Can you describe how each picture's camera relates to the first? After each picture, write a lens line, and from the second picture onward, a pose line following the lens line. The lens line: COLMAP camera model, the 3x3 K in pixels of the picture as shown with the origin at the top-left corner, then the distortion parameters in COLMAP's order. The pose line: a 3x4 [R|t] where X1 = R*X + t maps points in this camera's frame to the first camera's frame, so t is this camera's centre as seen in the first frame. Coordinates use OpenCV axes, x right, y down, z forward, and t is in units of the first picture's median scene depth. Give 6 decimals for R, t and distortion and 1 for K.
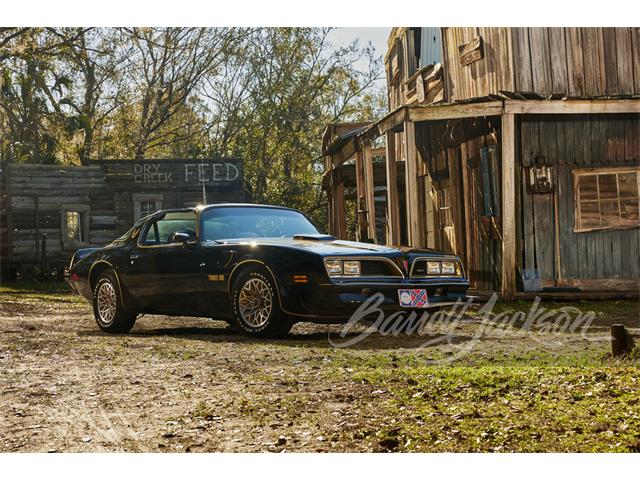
lens RADIAL K [[3162.4, 0, 320.0], [0, 3162.4, 240.0], [0, 0, 1]] dist [0.614894, 3.671911]
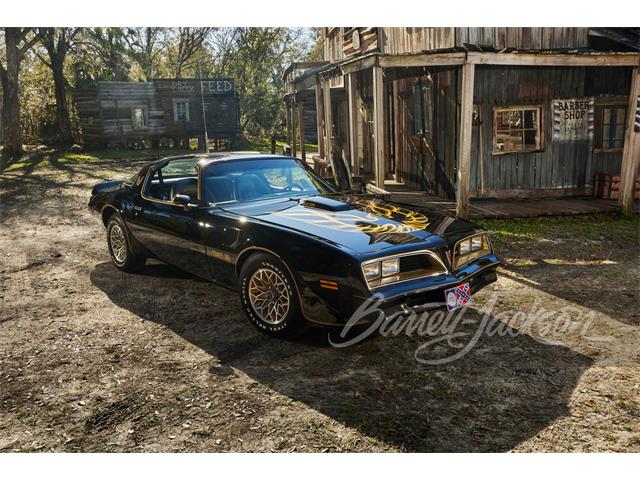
lens RADIAL K [[516.8, 0, 319.0], [0, 516.8, 205.9], [0, 0, 1]] dist [-0.039465, 0.003979]
pose [[0.988643, -0.025032, 0.148184, -0.023971], [-0.014046, 0.966322, 0.256950, -0.035086], [-0.149625, -0.256114, 0.954996, 0.770532]]
